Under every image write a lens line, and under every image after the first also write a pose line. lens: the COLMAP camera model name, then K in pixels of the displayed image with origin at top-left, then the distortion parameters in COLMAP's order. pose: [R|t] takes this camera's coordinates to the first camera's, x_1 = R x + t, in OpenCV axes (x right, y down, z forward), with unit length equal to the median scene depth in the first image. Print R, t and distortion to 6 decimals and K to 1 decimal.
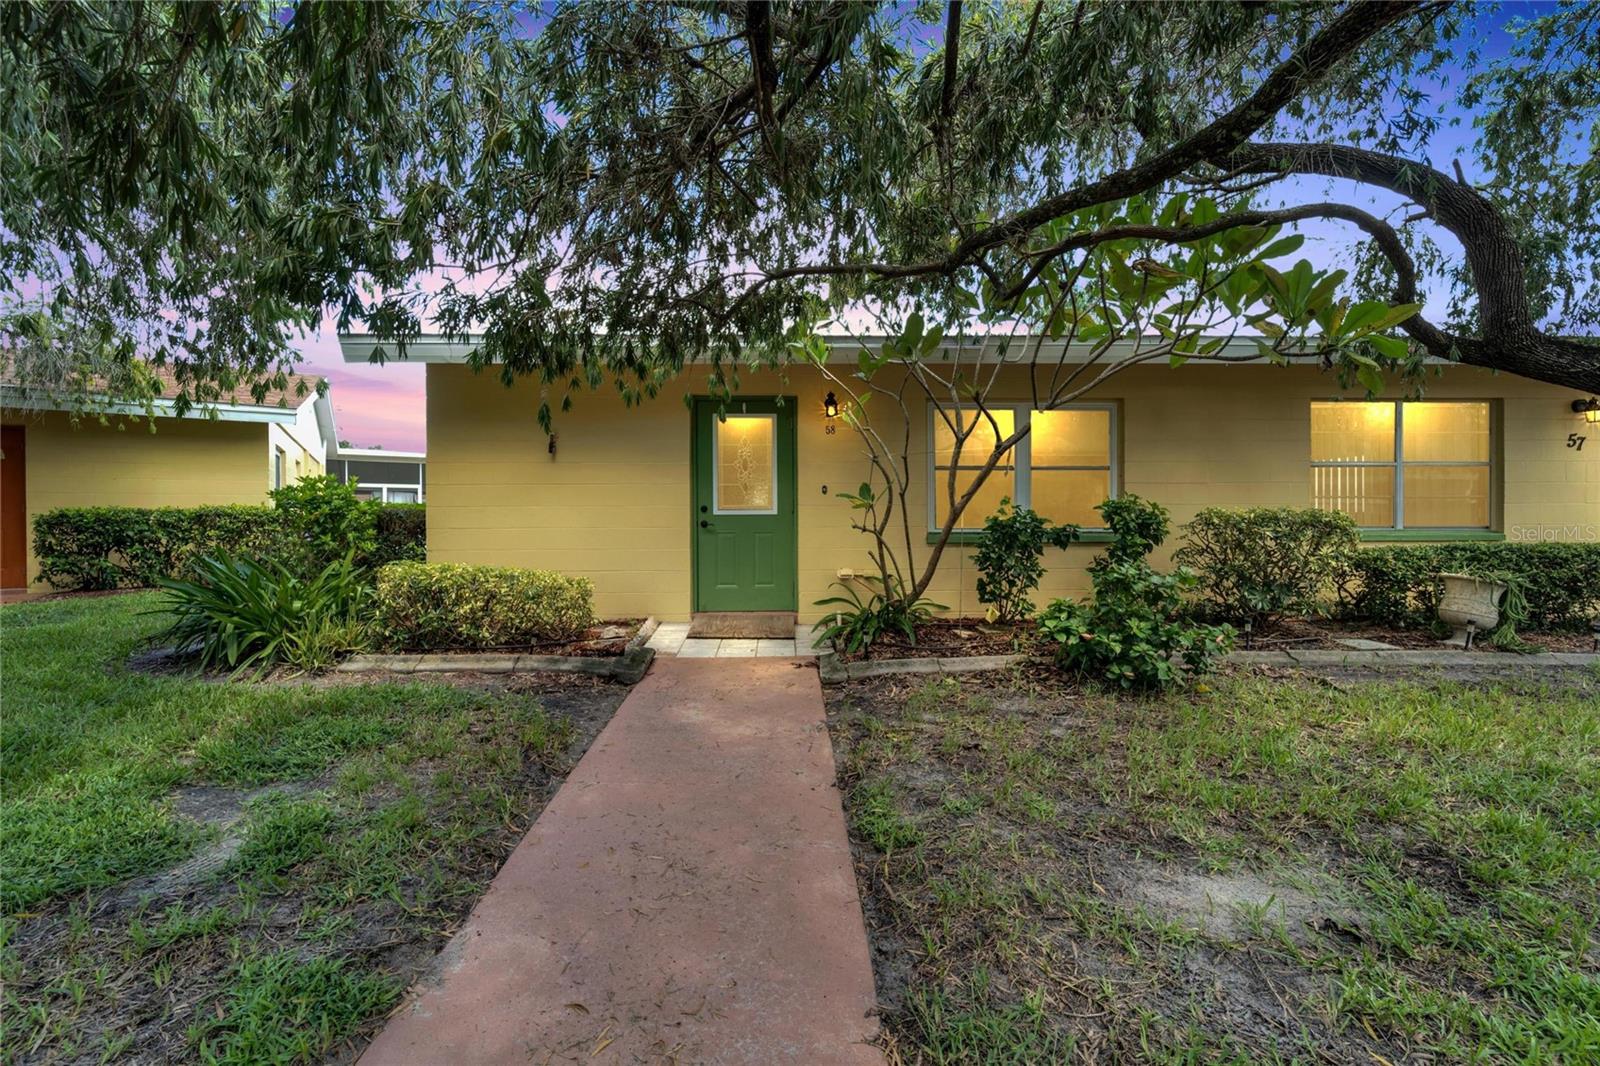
lens RADIAL K [[660.6, 0, 800.0], [0, 660.6, 533.0], [0, 0, 1]] dist [-0.000543, 0.000101]
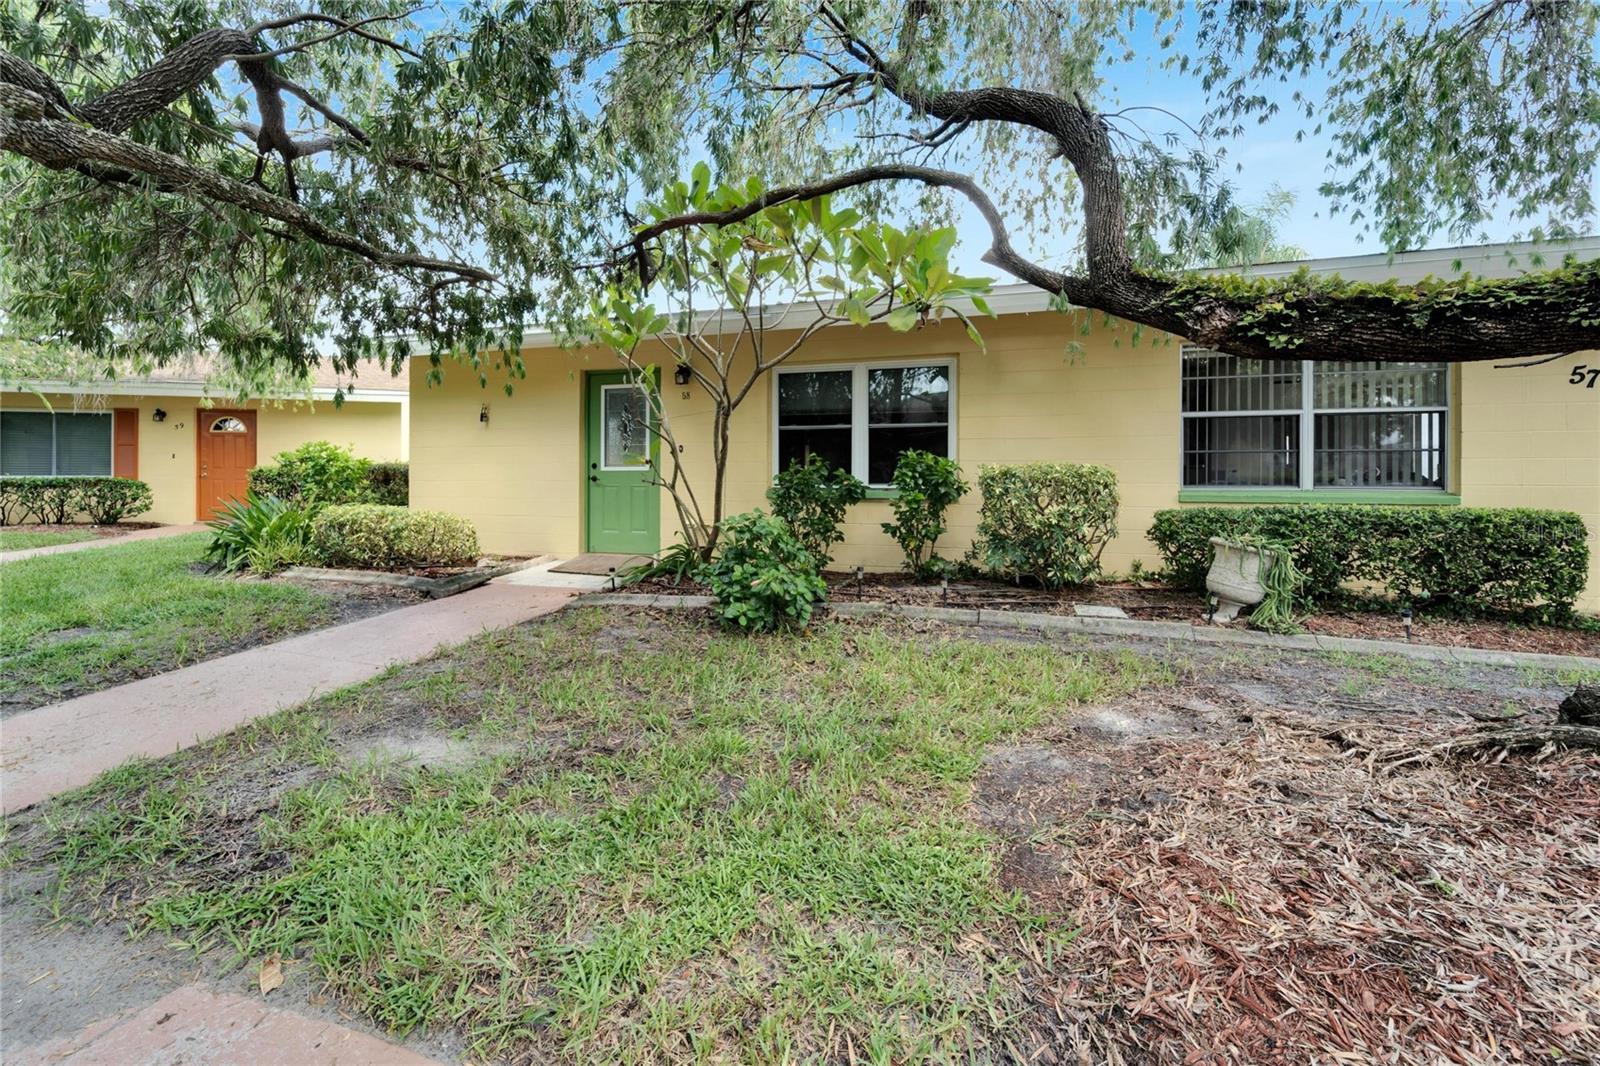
lens RADIAL K [[660.1, 0, 796.7], [0, 660.1, 491.1], [0, 0, 1]] dist [0.000217, 0.000080]
pose [[0.947301, 0.012371, -0.320107, 0.594650], [-0.014390, 0.999889, -0.003944, 0.008990], [0.320023, 0.008342, 0.947373, -0.000594]]
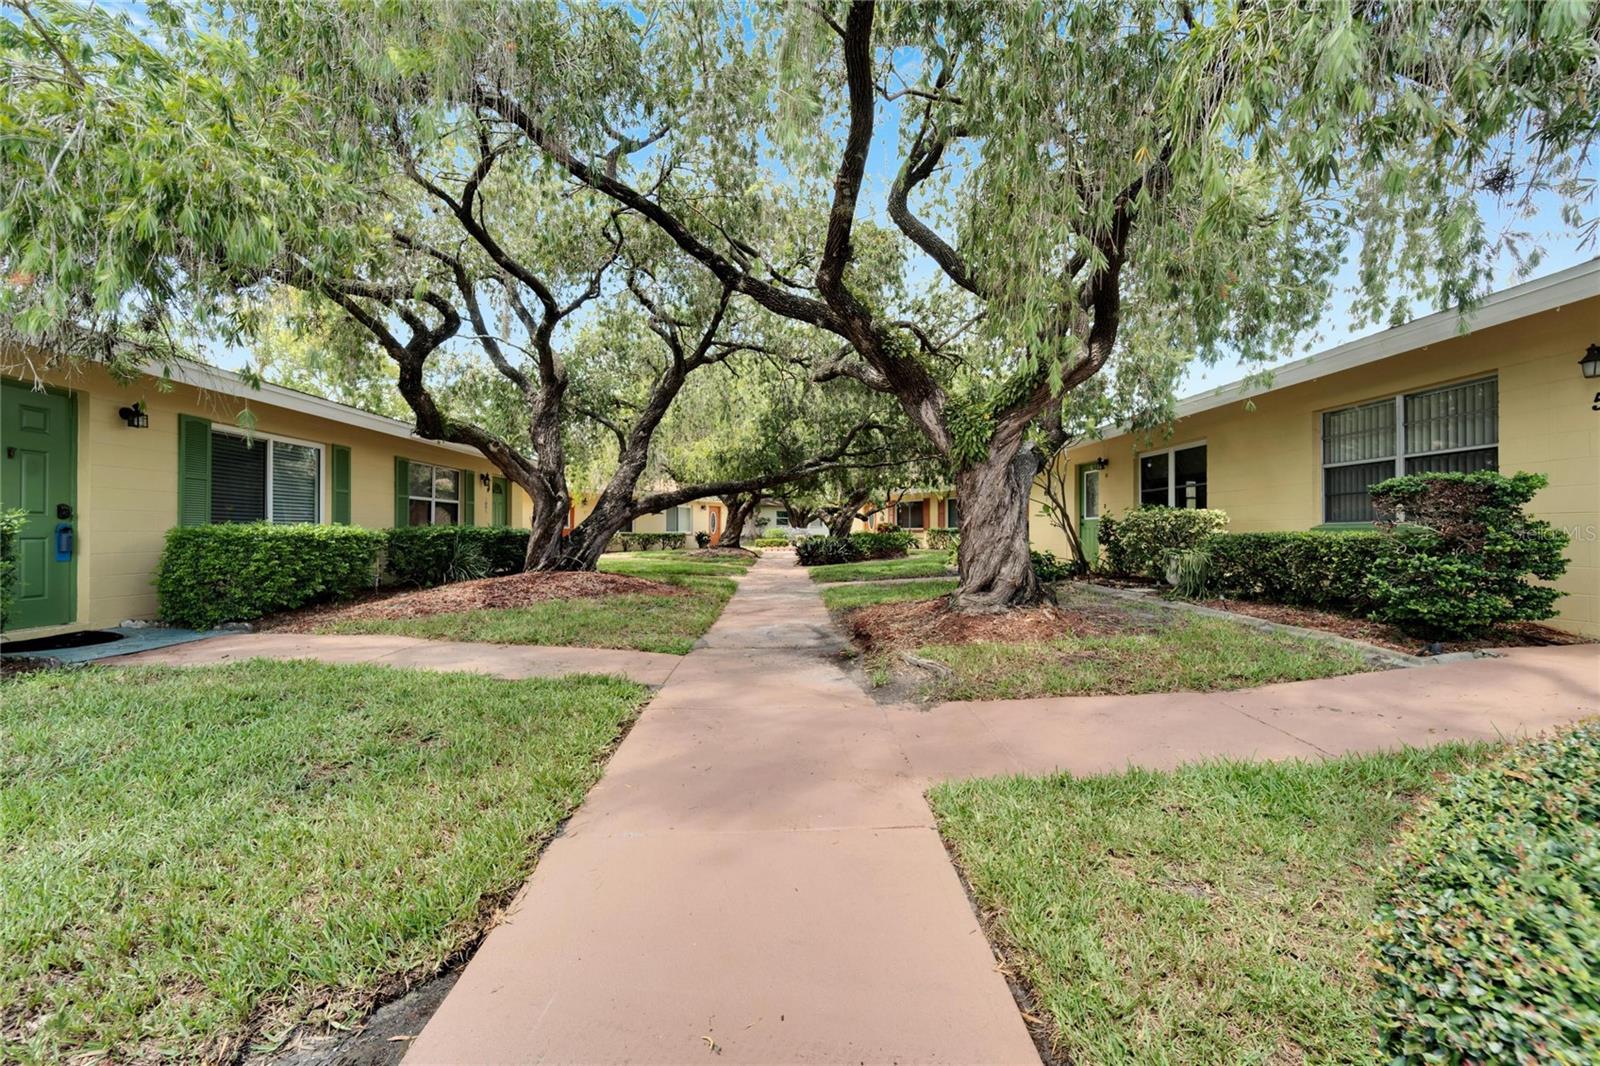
lens RADIAL K [[660.6, 0, 800.0], [0, 660.6, 533.0], [0, 0, 1]] dist [-0.000543, 0.000101]
pose [[0.018131, 0.002045, -0.999834, 1.964820], [-0.005898, 0.999981, 0.001938, 0.013099], [0.999818, 0.005862, 0.018143, 0.085544]]
